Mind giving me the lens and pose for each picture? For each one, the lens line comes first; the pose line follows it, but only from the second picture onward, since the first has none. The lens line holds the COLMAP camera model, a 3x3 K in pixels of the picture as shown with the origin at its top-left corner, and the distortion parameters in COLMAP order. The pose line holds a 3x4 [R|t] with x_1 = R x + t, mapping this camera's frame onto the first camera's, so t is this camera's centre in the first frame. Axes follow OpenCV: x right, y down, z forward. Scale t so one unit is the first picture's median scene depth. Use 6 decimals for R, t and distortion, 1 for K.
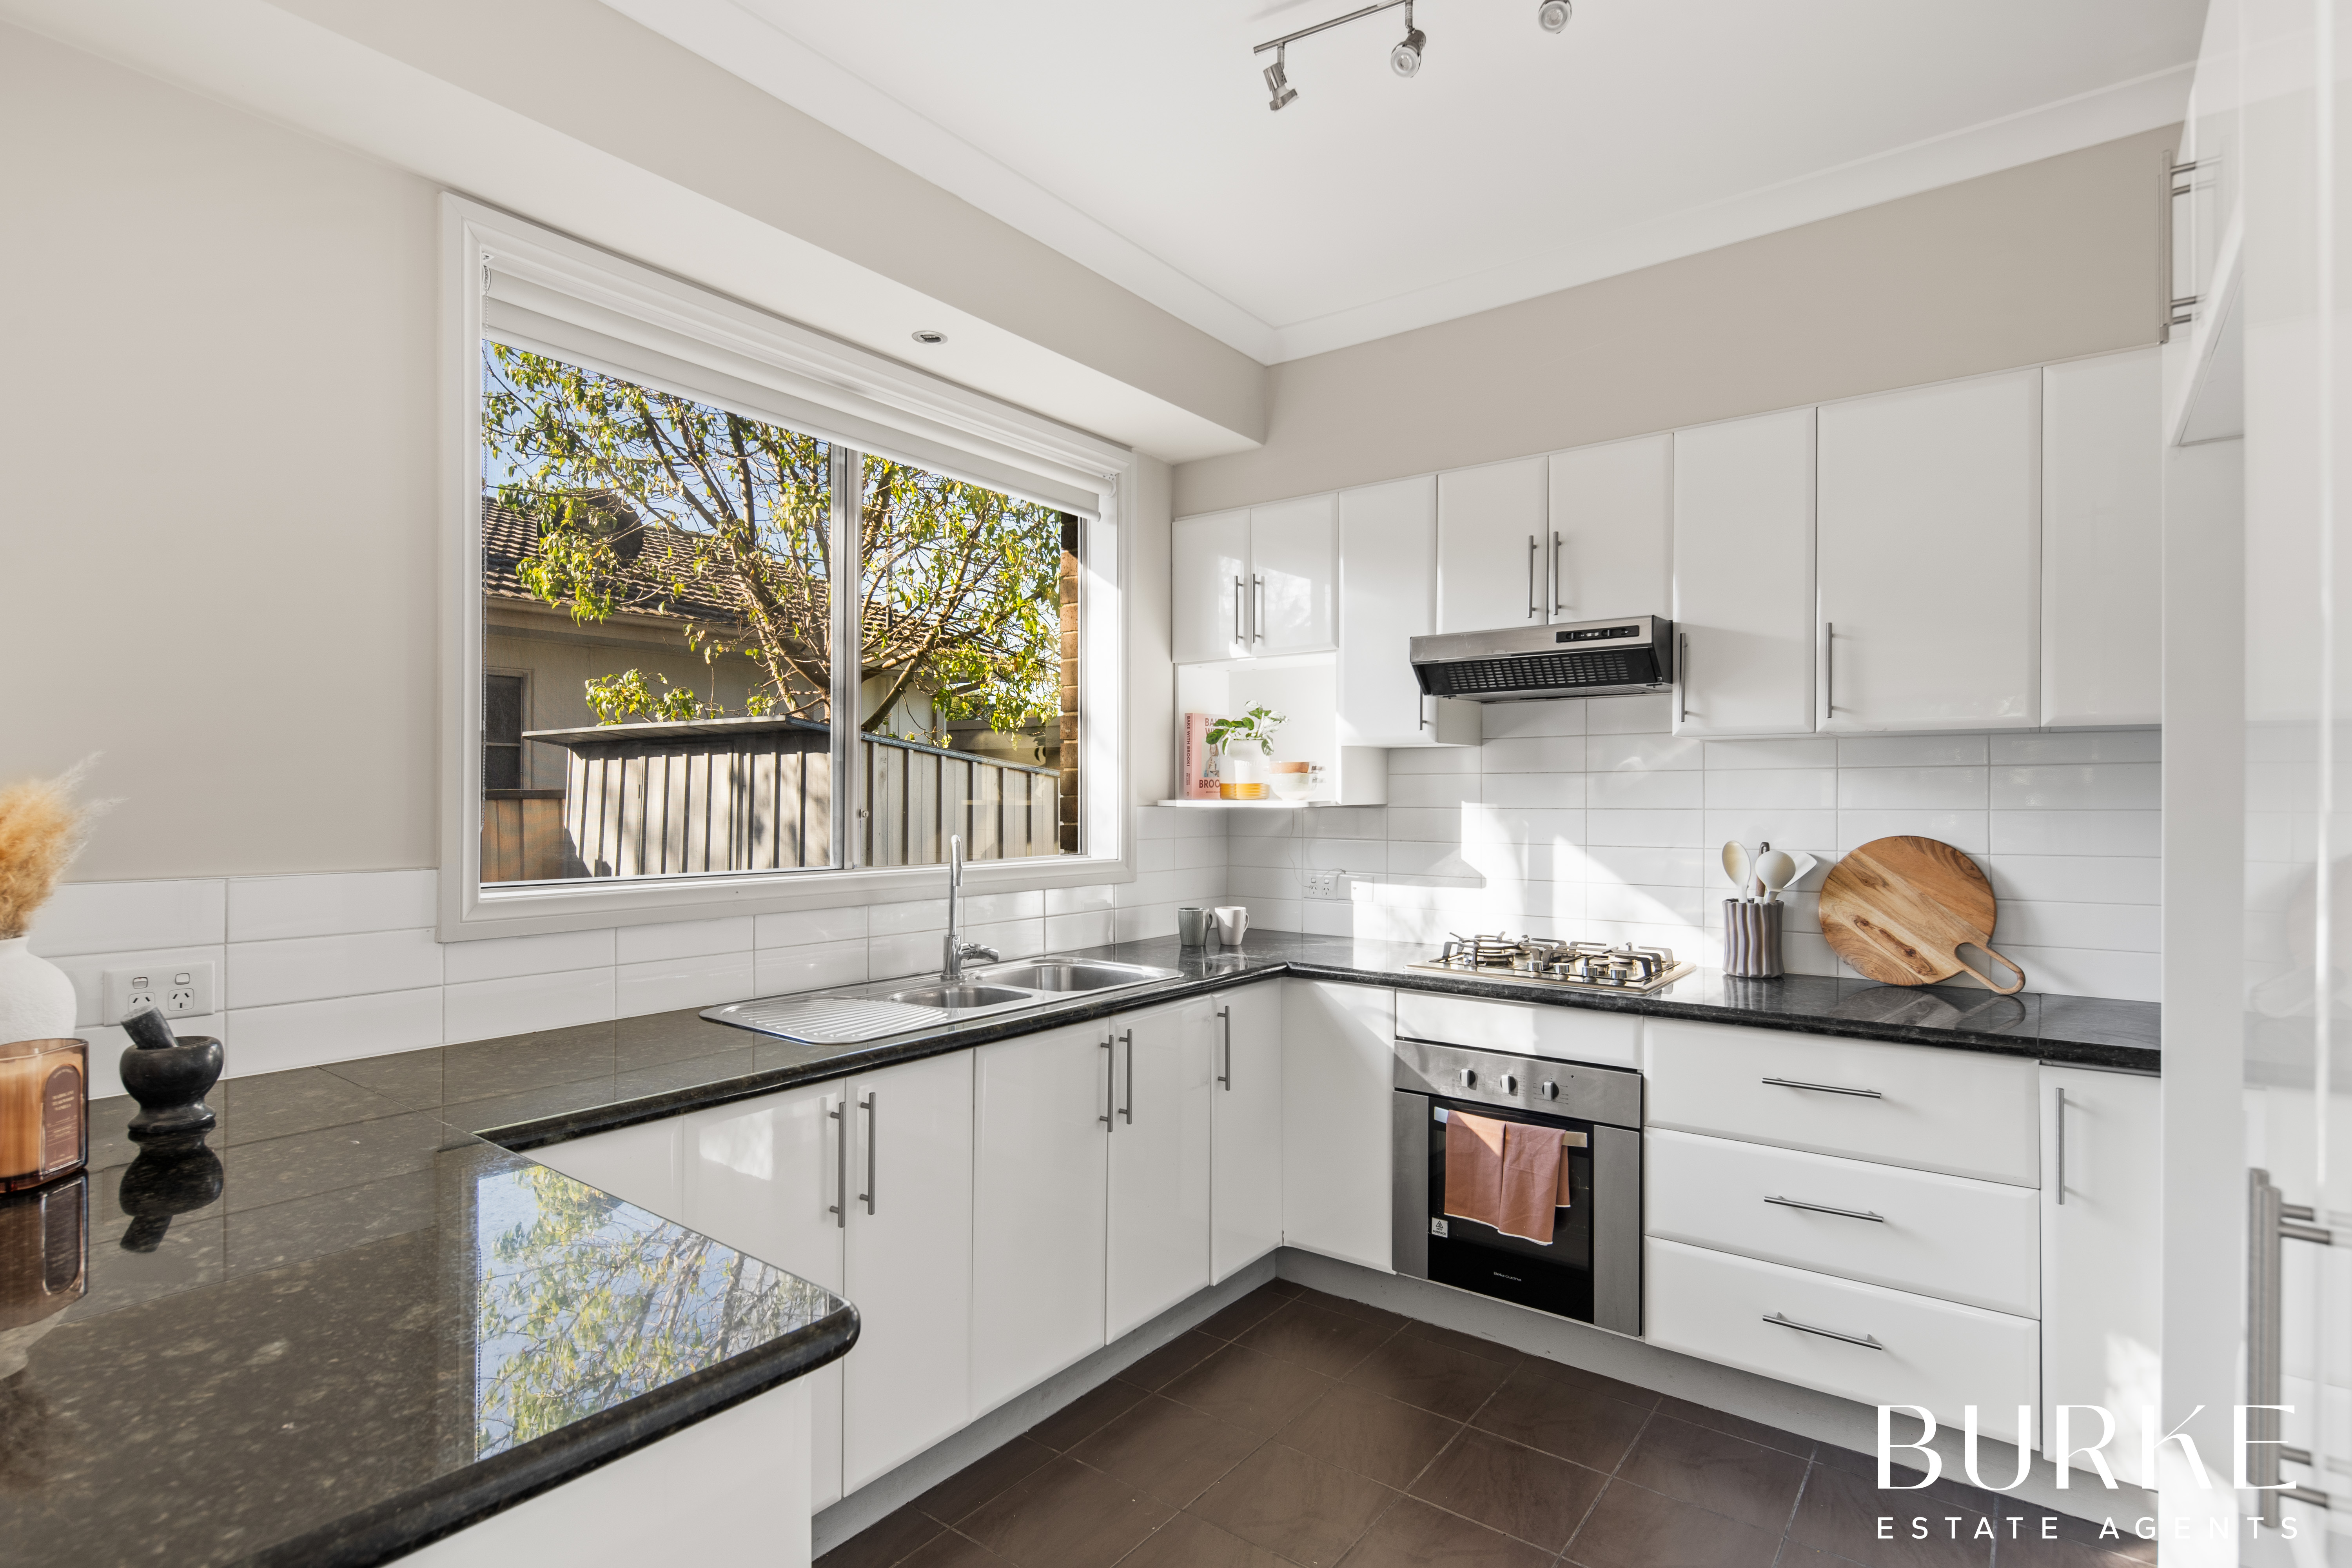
lens RADIAL K [[1181.9, 0, 1169.1], [0, 1181.9, 793.5], [0, 0, 1]] dist [0.004695, -0.000301]
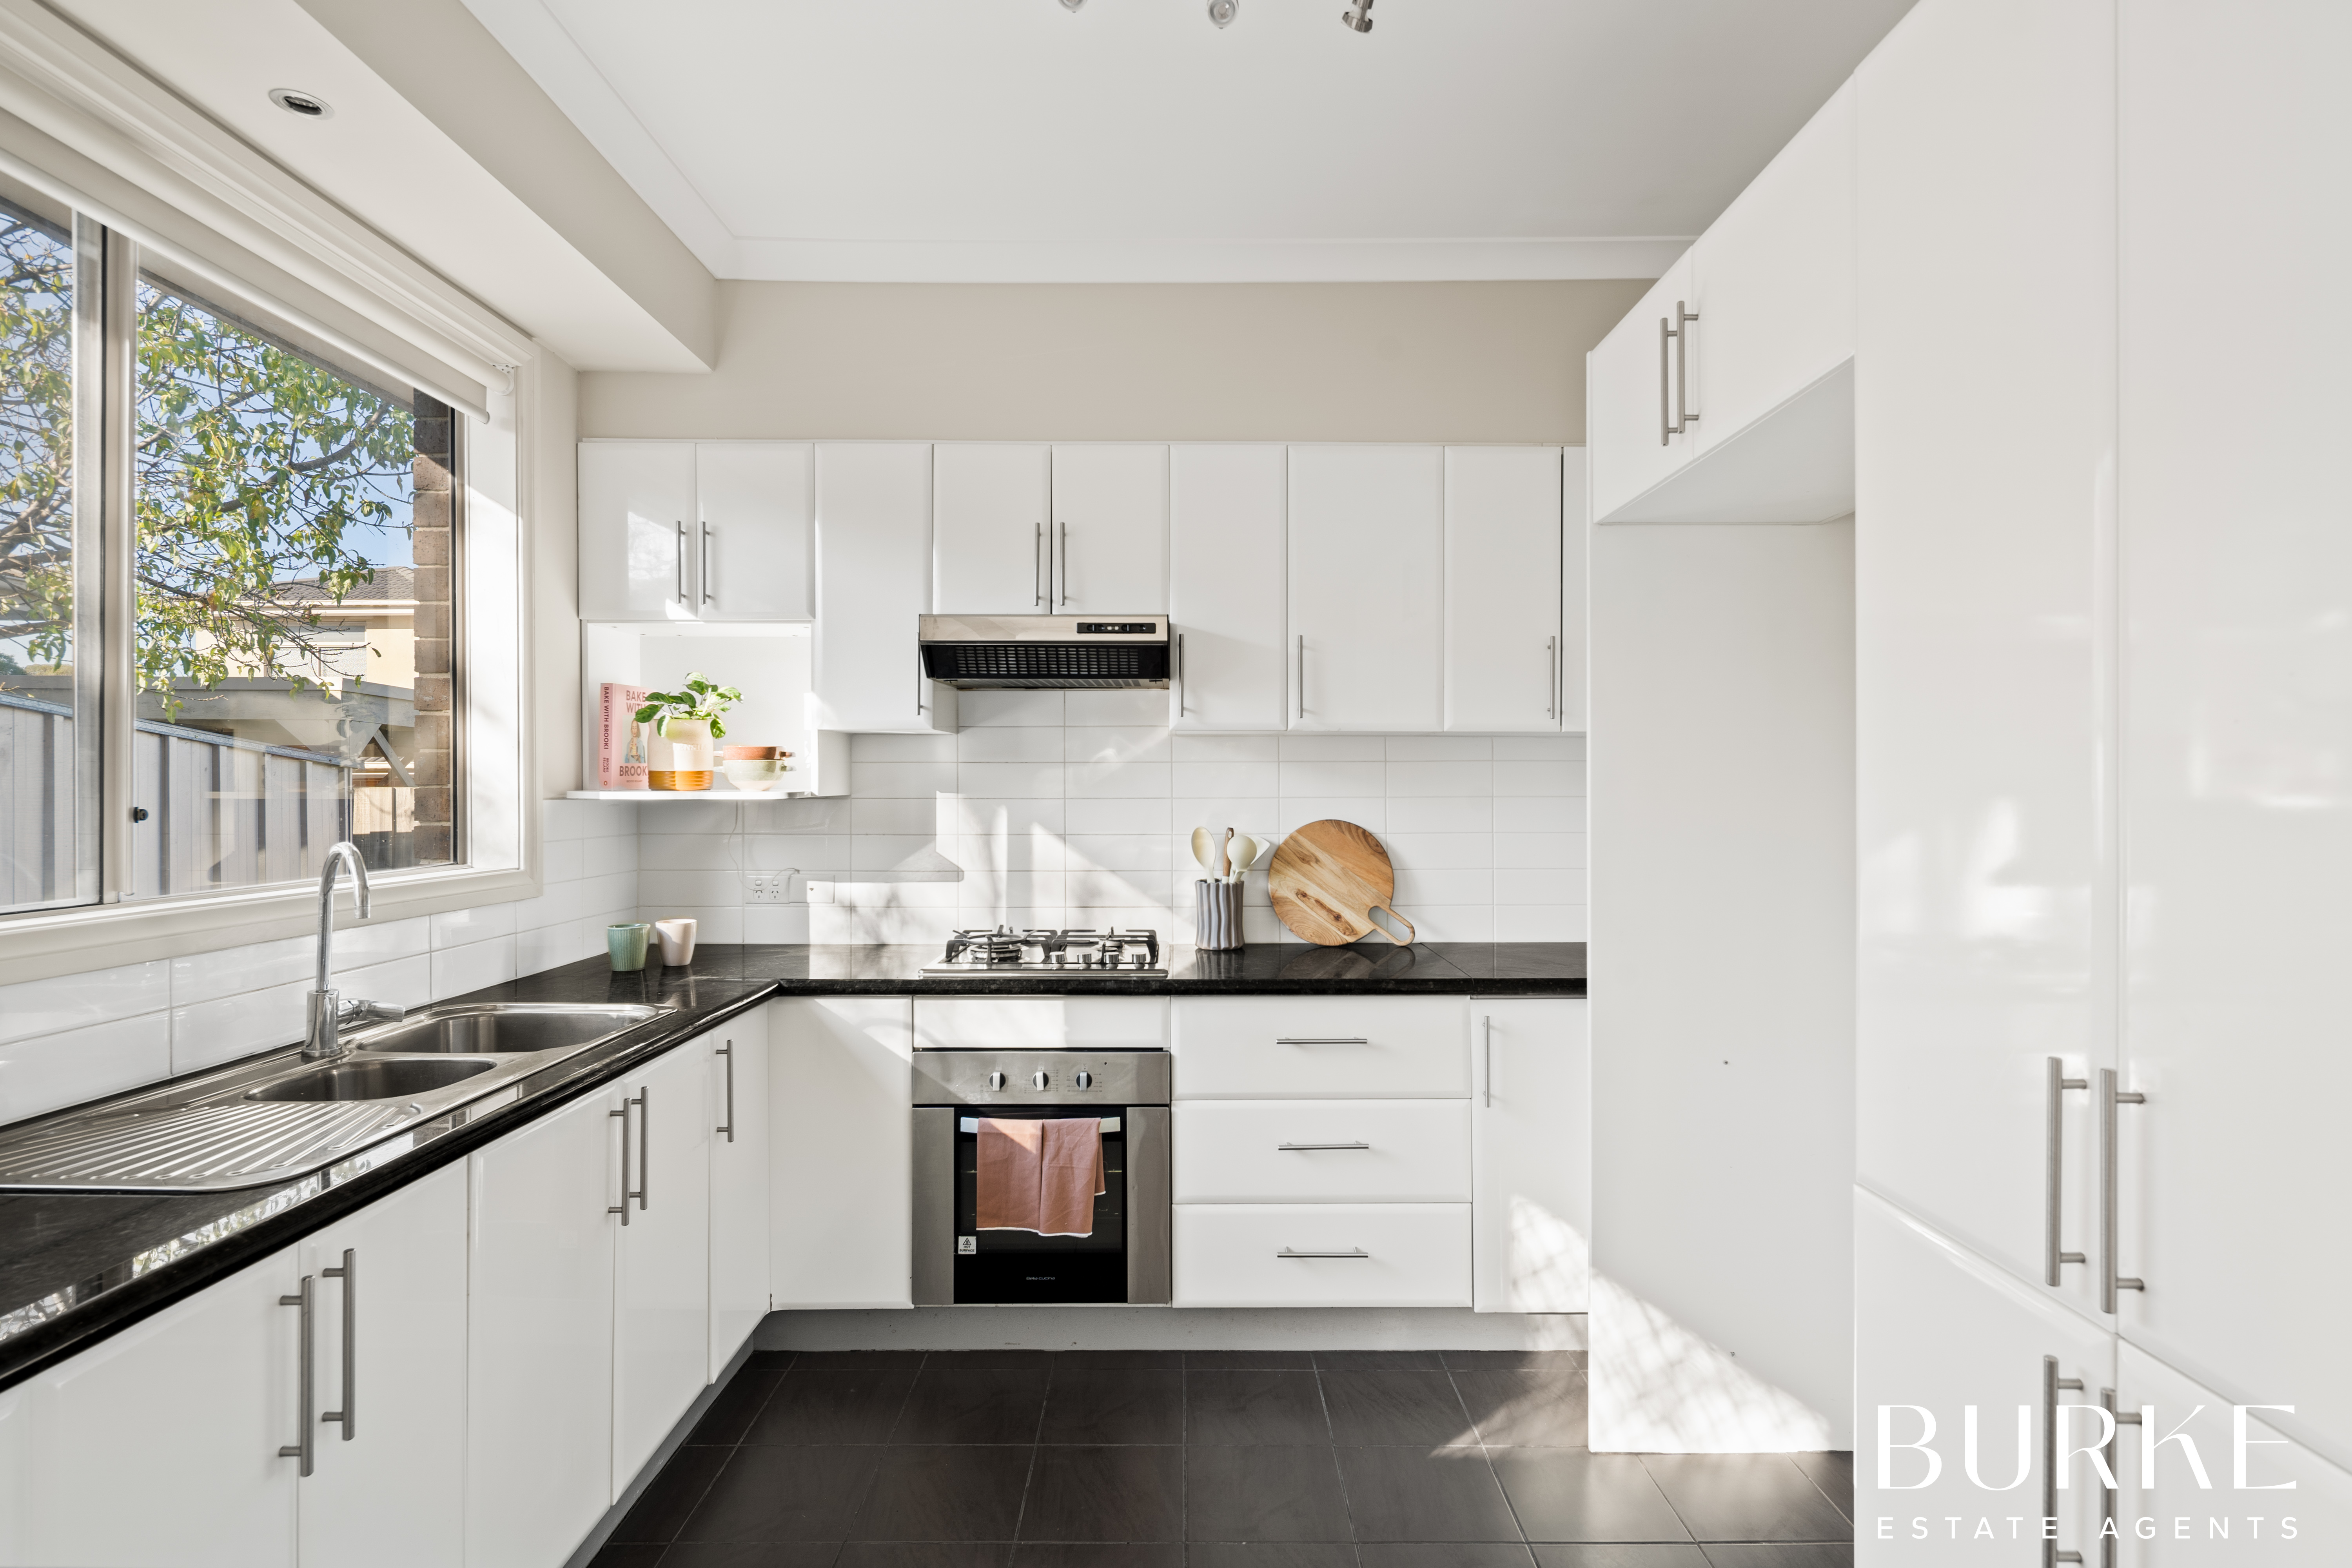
lens RADIAL K [[1177.2, 0, 1176.0], [0, 1177.2, 784.0], [0, 0, 1]] dist [0.018759, 0.000196]
pose [[0.789253, 0.000217, 0.614067, -0.217039], [-0.001219, 0.999999, 0.001214, -0.001024], [-0.614066, -0.001706, 0.789253, 0.157899]]
